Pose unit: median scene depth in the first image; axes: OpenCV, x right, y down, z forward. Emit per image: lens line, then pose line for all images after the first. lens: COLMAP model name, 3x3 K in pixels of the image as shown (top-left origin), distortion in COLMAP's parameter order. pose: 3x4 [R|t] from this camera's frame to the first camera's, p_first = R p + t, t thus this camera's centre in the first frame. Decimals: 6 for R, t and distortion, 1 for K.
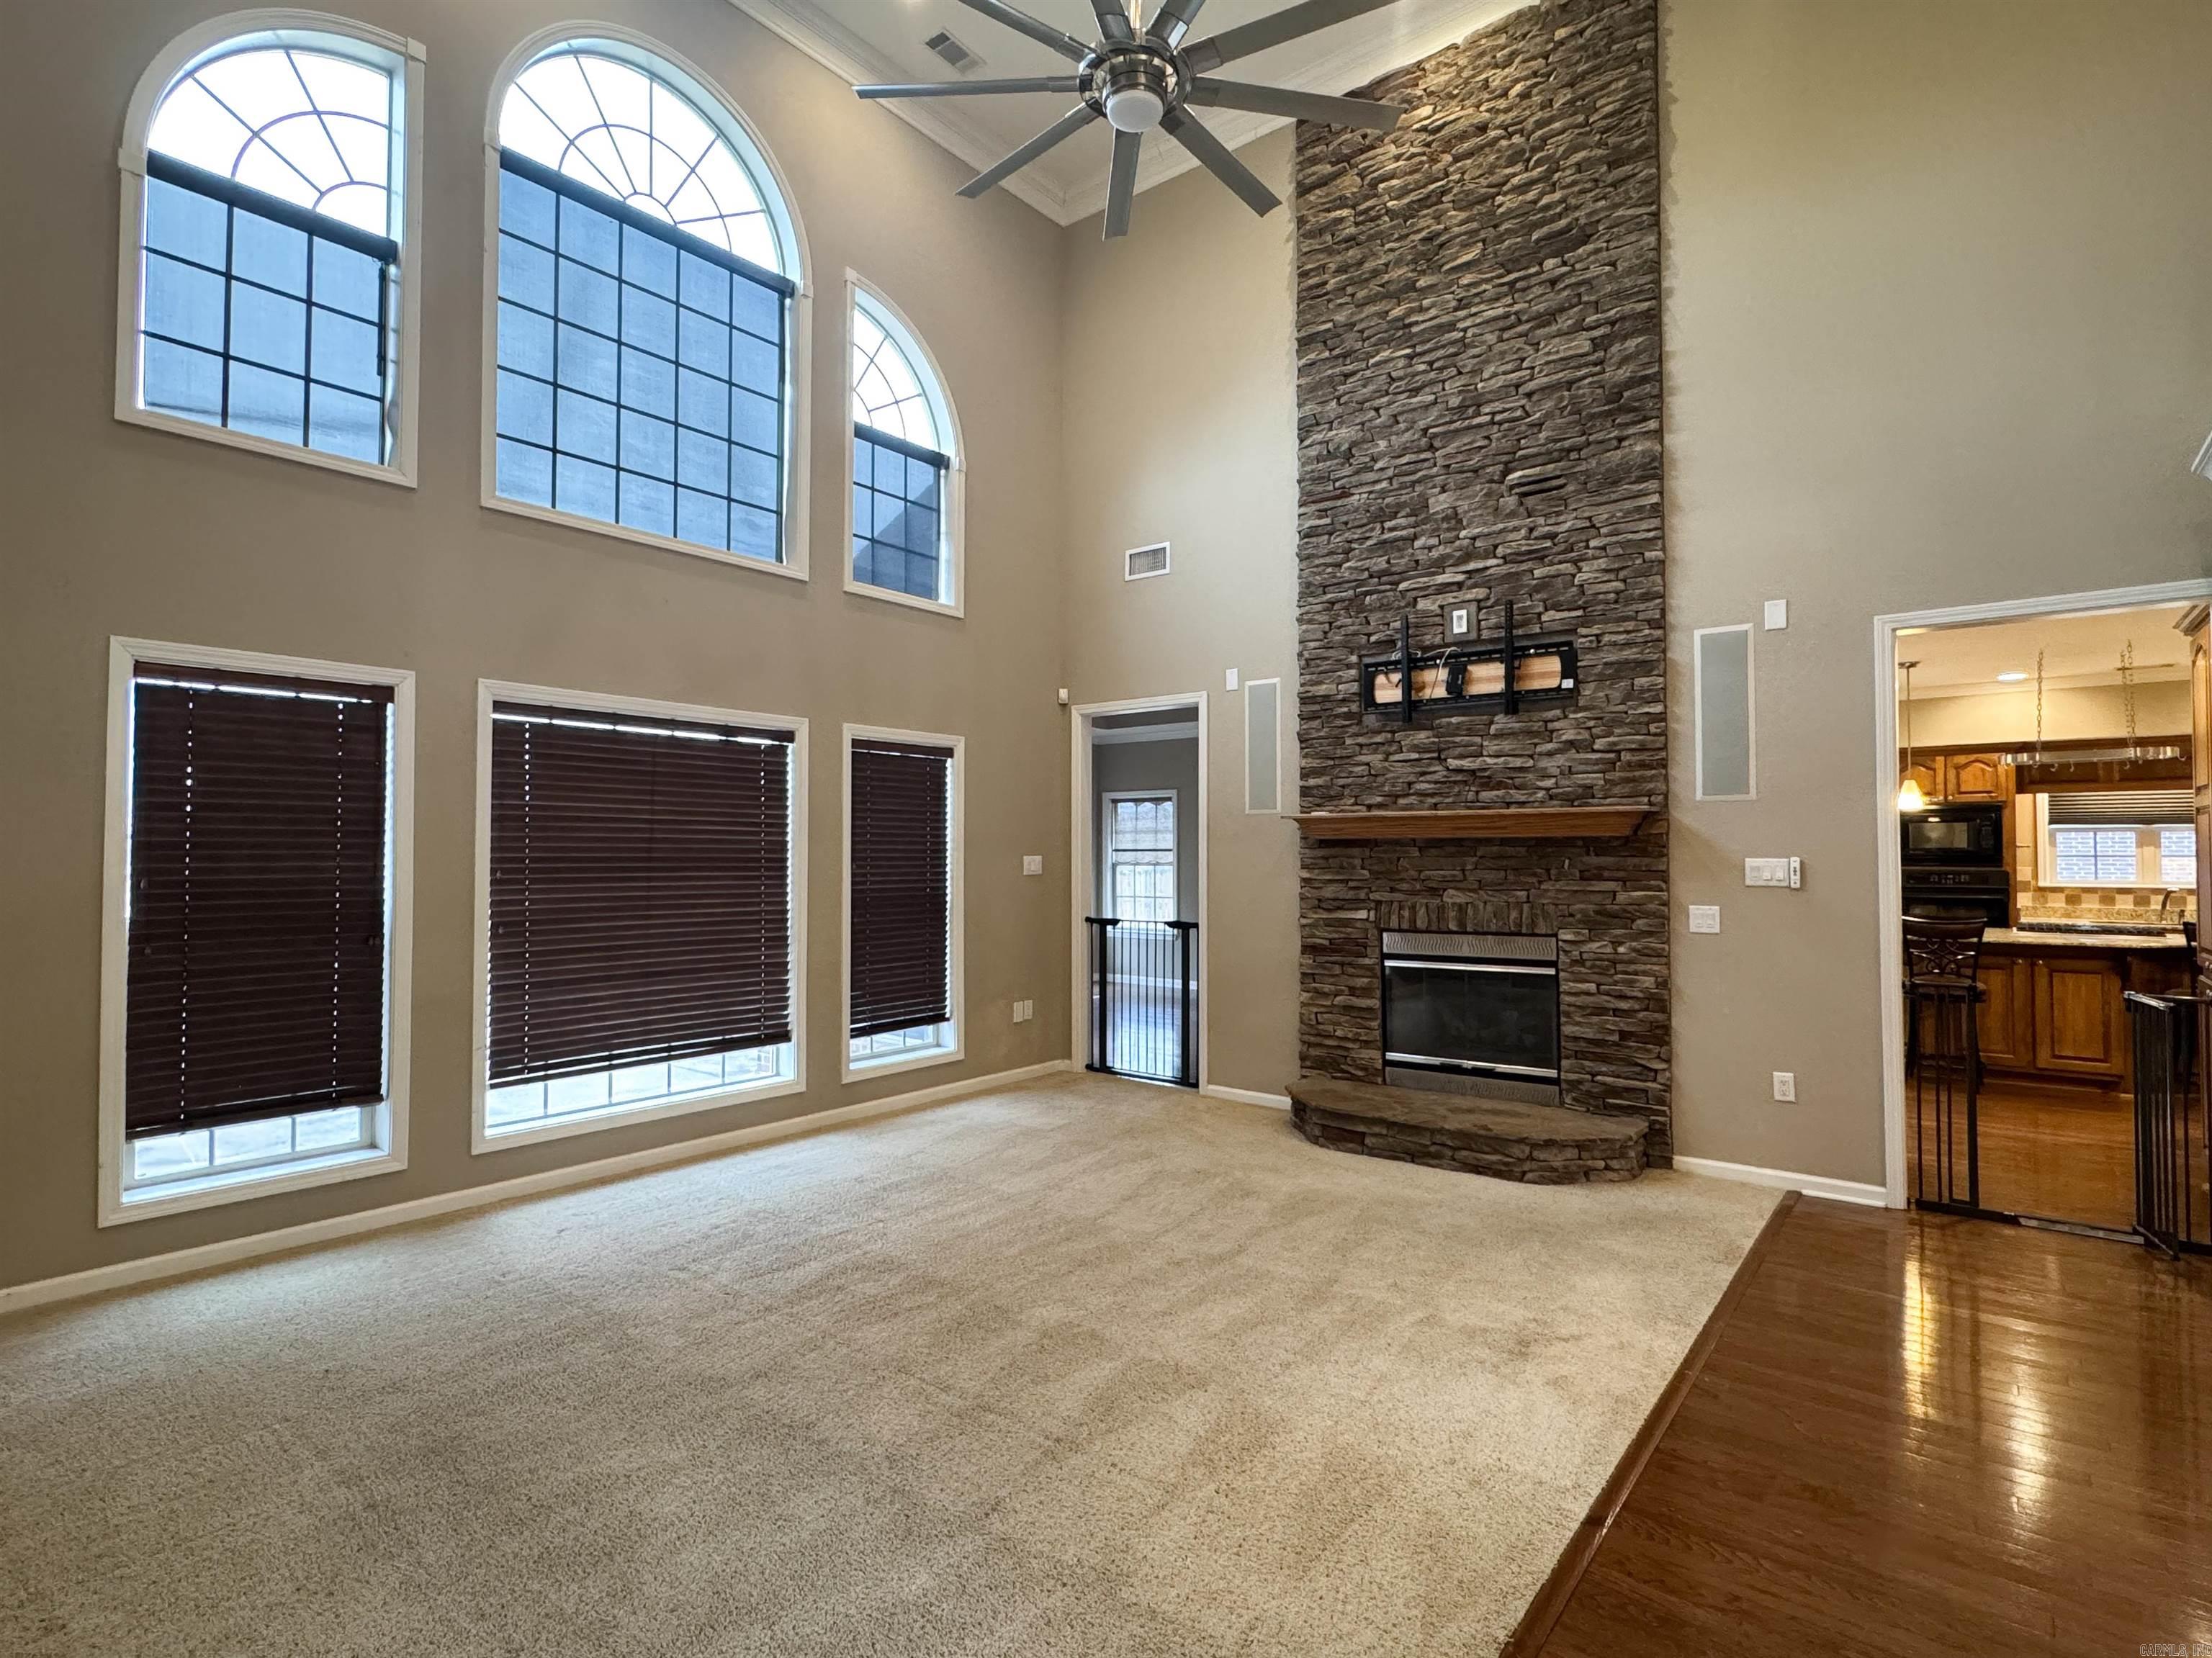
lens RADIAL K [[1104.4, 0, 1104.5], [0, 1104.4, 825.0], [0, 0, 1]] dist [-0.000146, -0.000420]
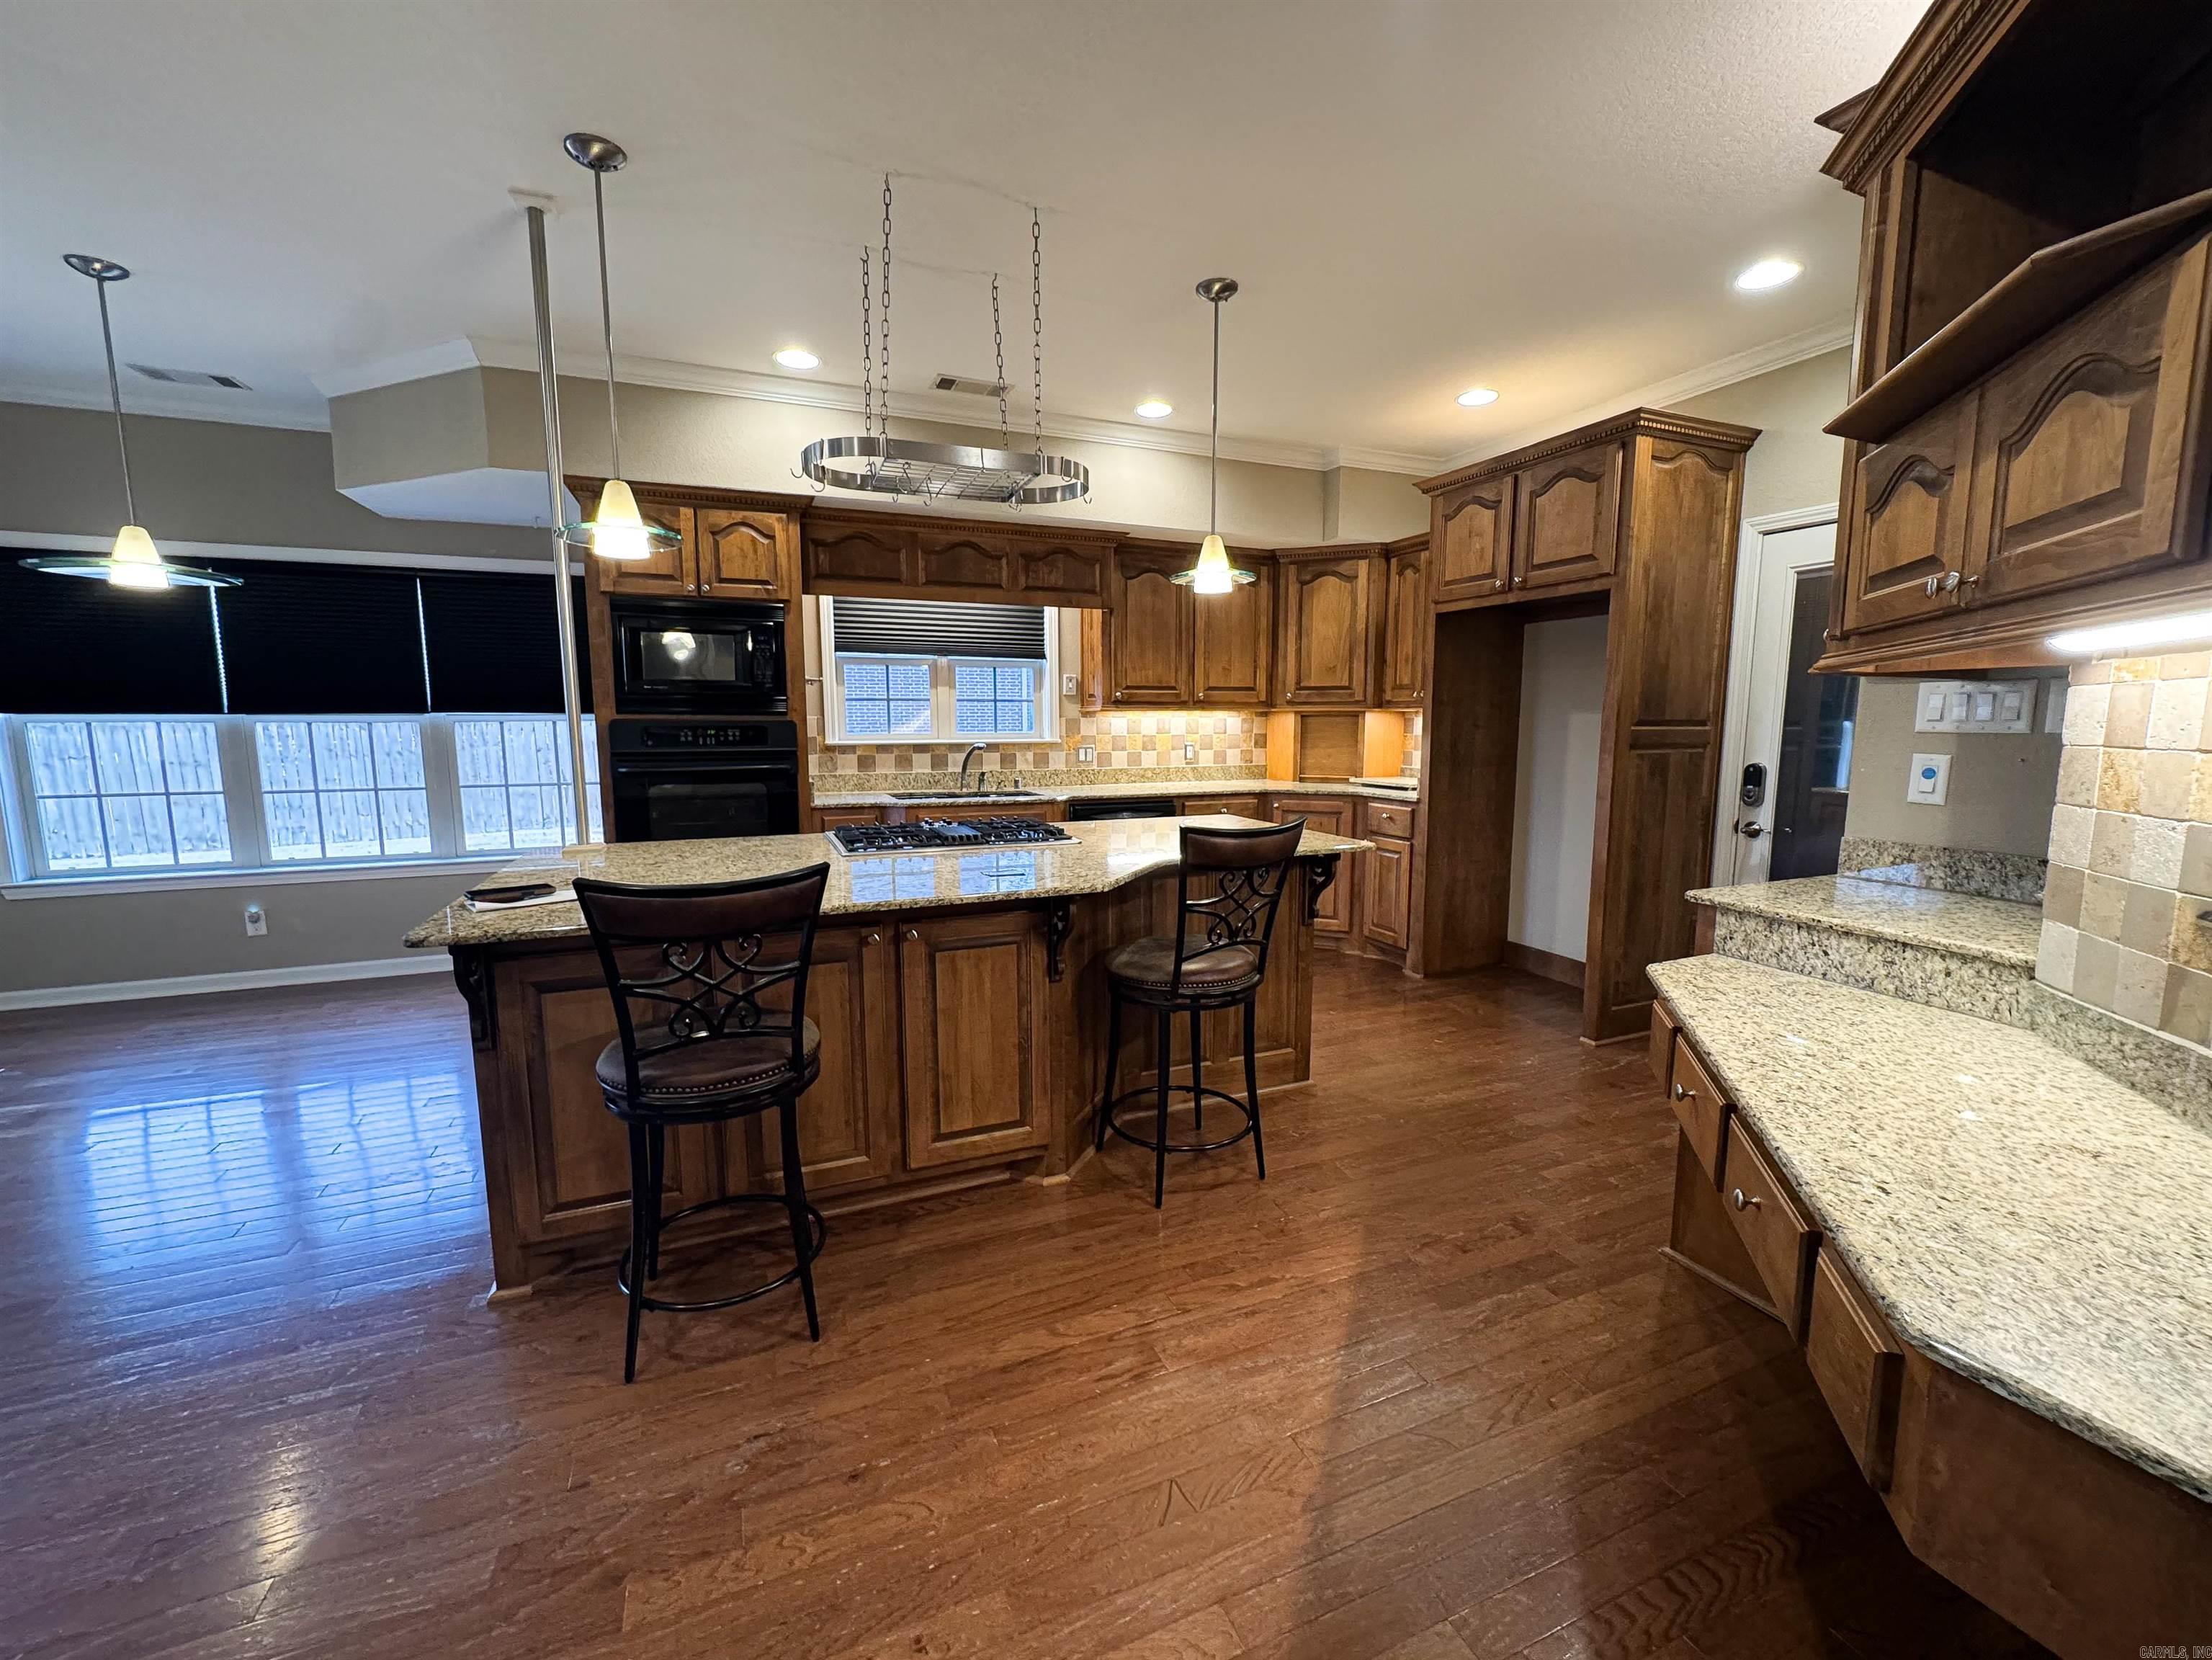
lens RADIAL K [[891.4, 0, 1105.1], [0, 891.4, 832.1], [0, 0, 1]] dist [-0.000613, 0.000009]
pose [[0.476517, -0.111649, 0.872047, 0.472602], [-0.021601, 0.990117, 0.138569, 0.031052], [-0.878900, -0.084867, 0.469396, 0.622959]]
